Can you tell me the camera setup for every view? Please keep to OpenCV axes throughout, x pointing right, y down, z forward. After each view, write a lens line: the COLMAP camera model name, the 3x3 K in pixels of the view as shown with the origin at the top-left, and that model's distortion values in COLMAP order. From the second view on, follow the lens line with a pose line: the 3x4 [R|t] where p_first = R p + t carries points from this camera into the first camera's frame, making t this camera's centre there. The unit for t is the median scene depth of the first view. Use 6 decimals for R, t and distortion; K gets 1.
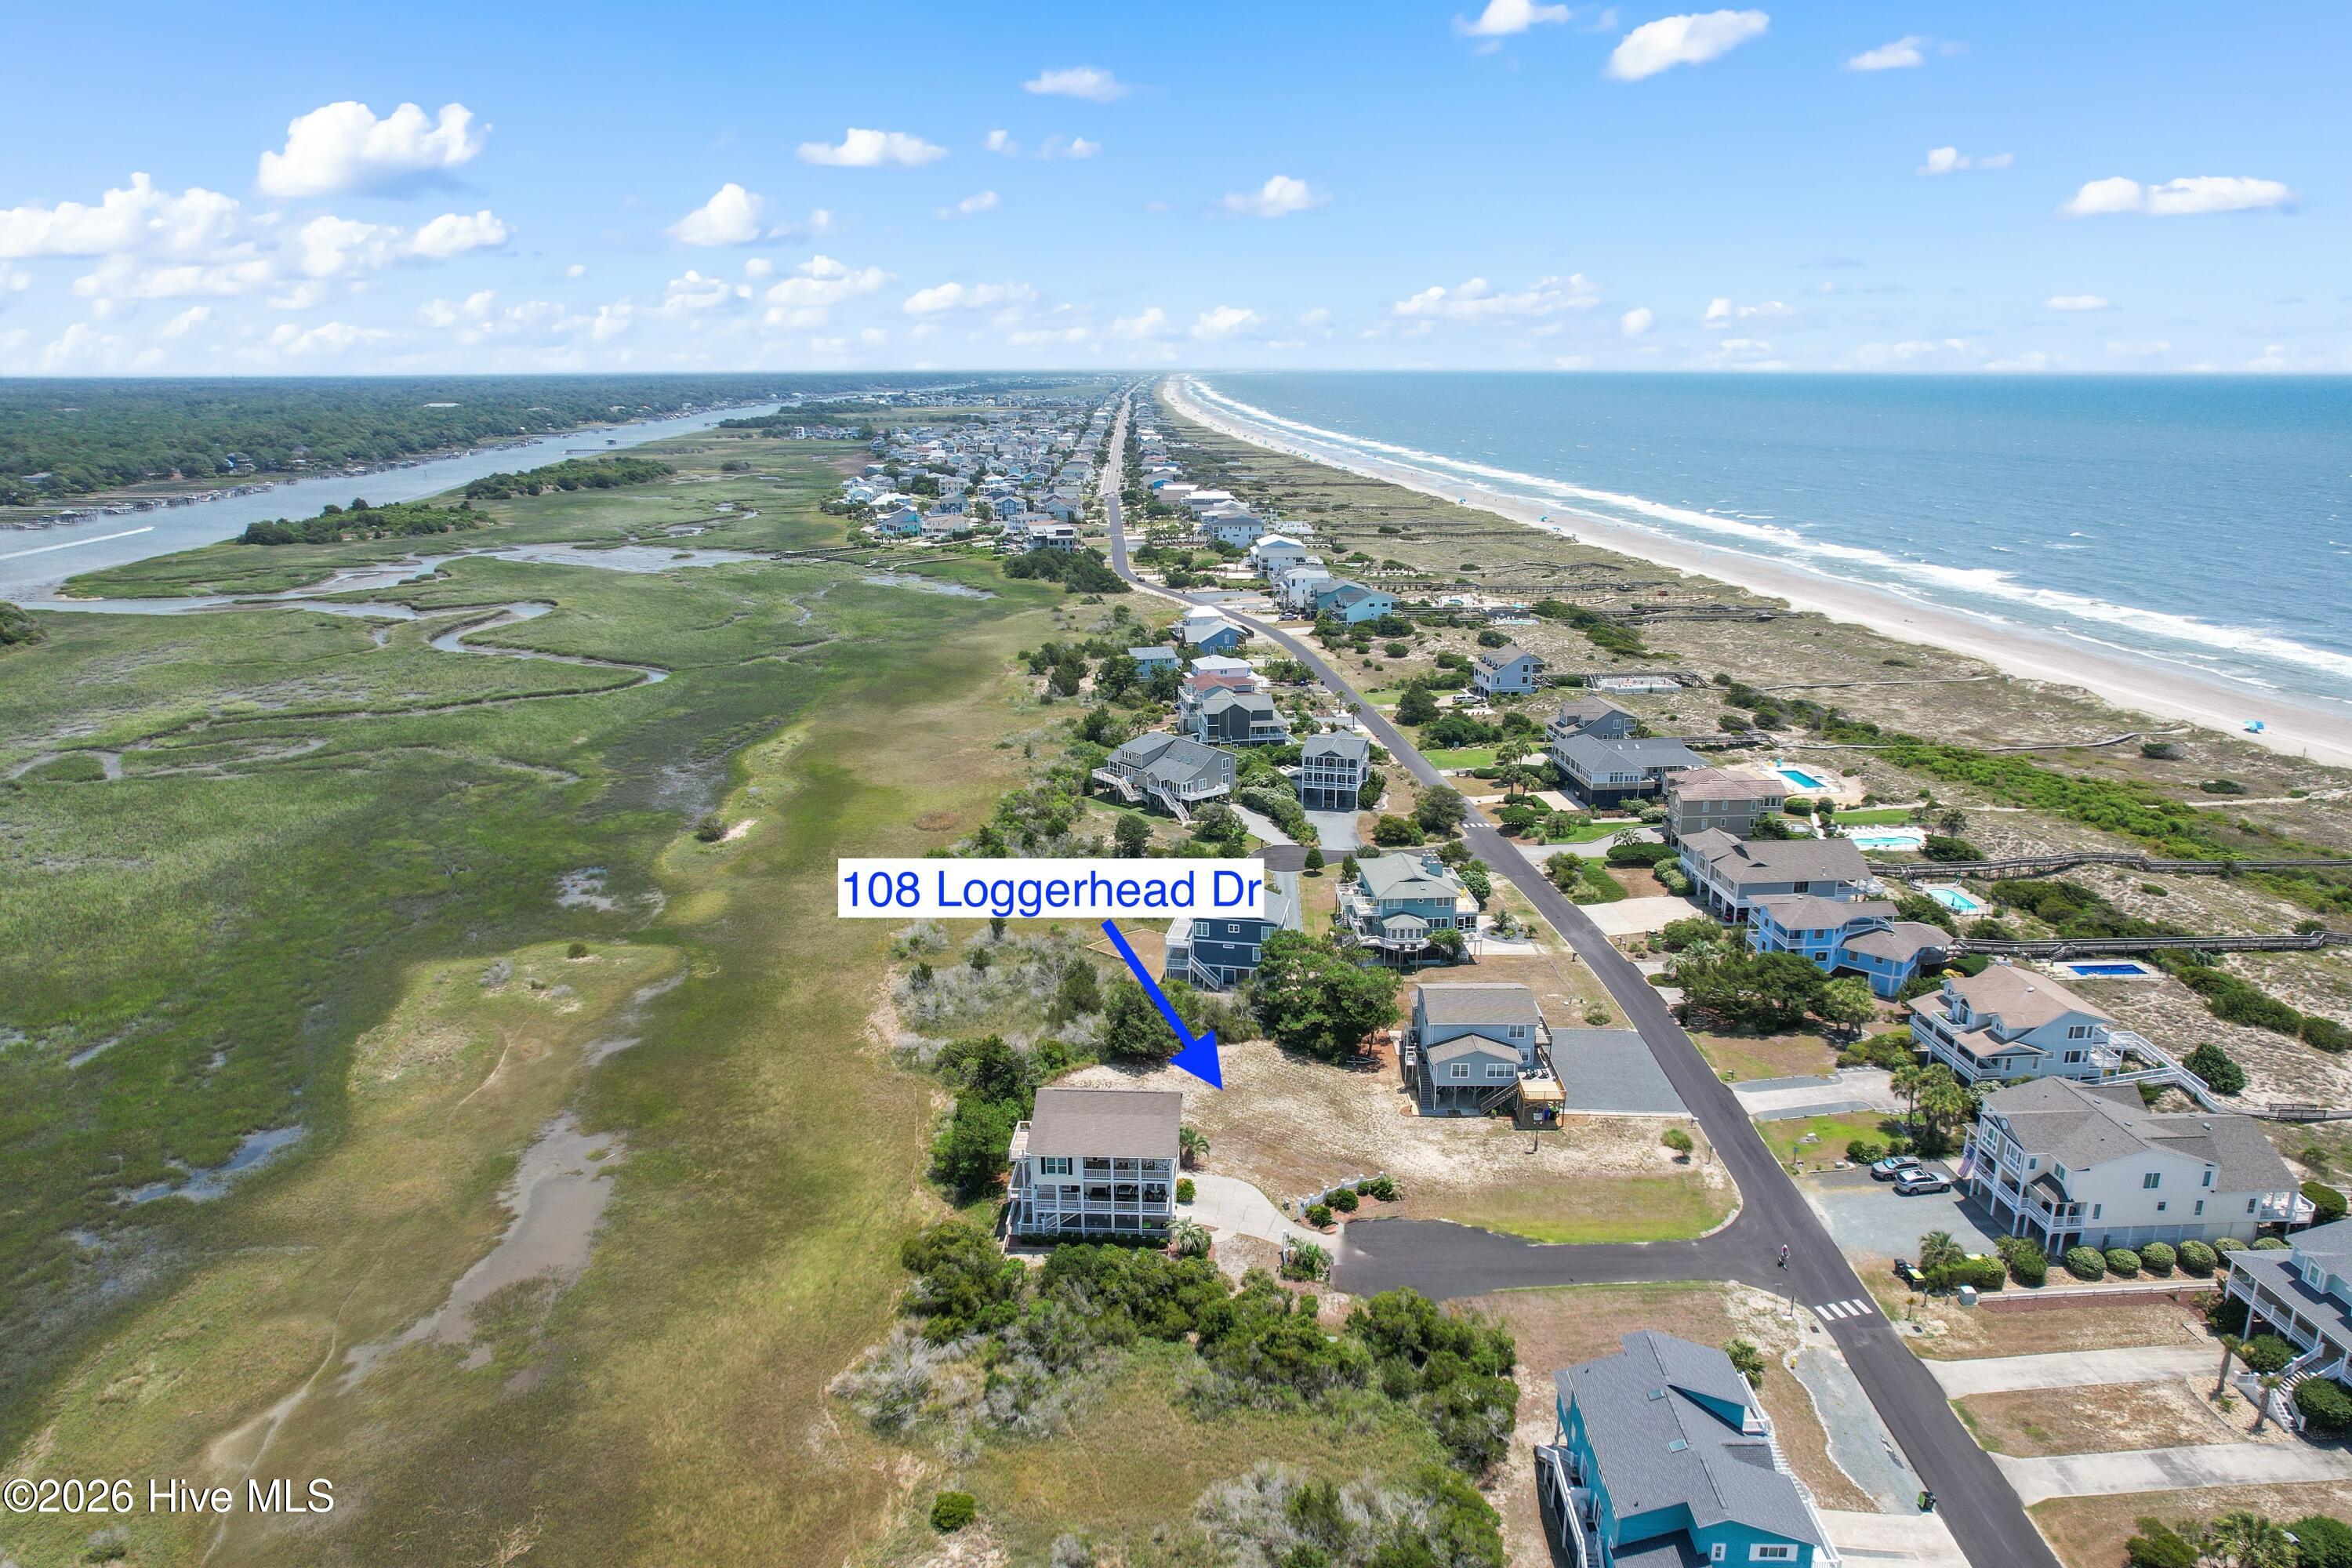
lens RADIAL K [[1497.8, 0, 1183.3], [0, 1497.8, 779.9], [0, 0, 1]] dist [-0.067266, 0.059233]
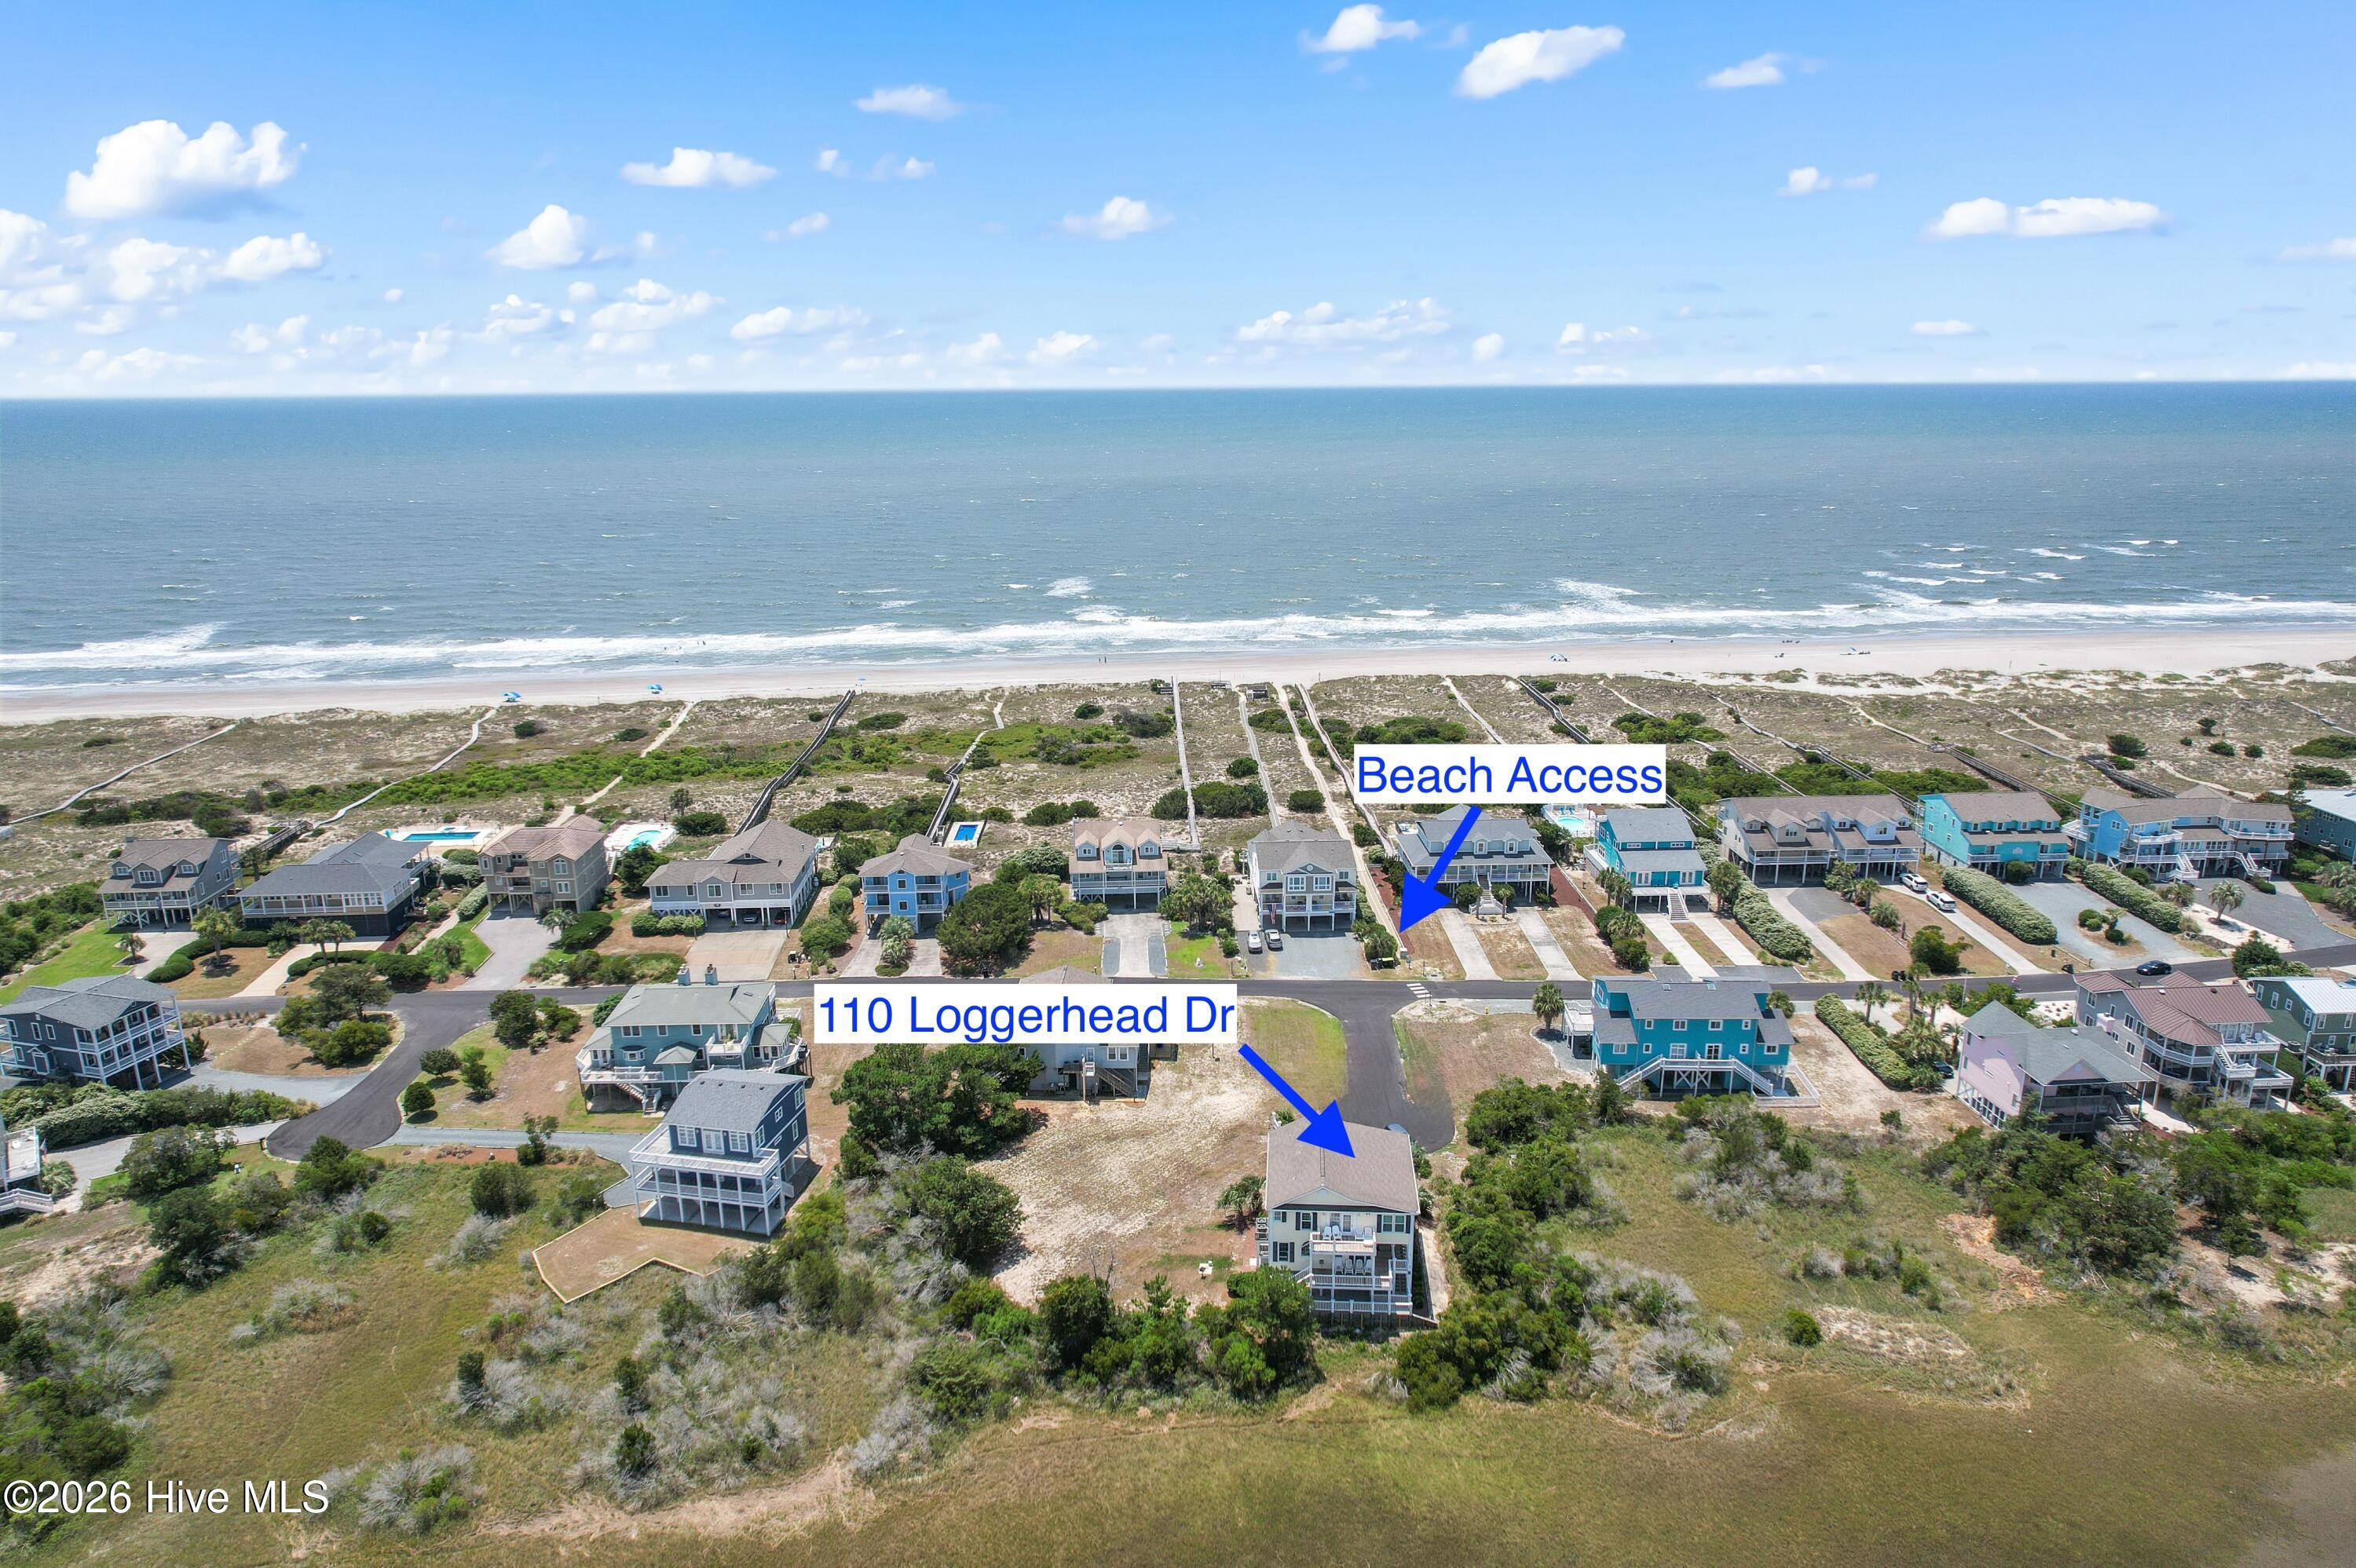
lens RADIAL K [[1500.2, 0, 1187.3], [0, 1500.2, 797.4], [0, 0, 1]] dist [-0.067266, 0.059233]
pose [[0.020342, -0.271144, 0.962324, -0.652683], [0.276455, 0.926520, 0.255212, -0.188204], [-0.960812, 0.260848, 0.093807, 0.682585]]
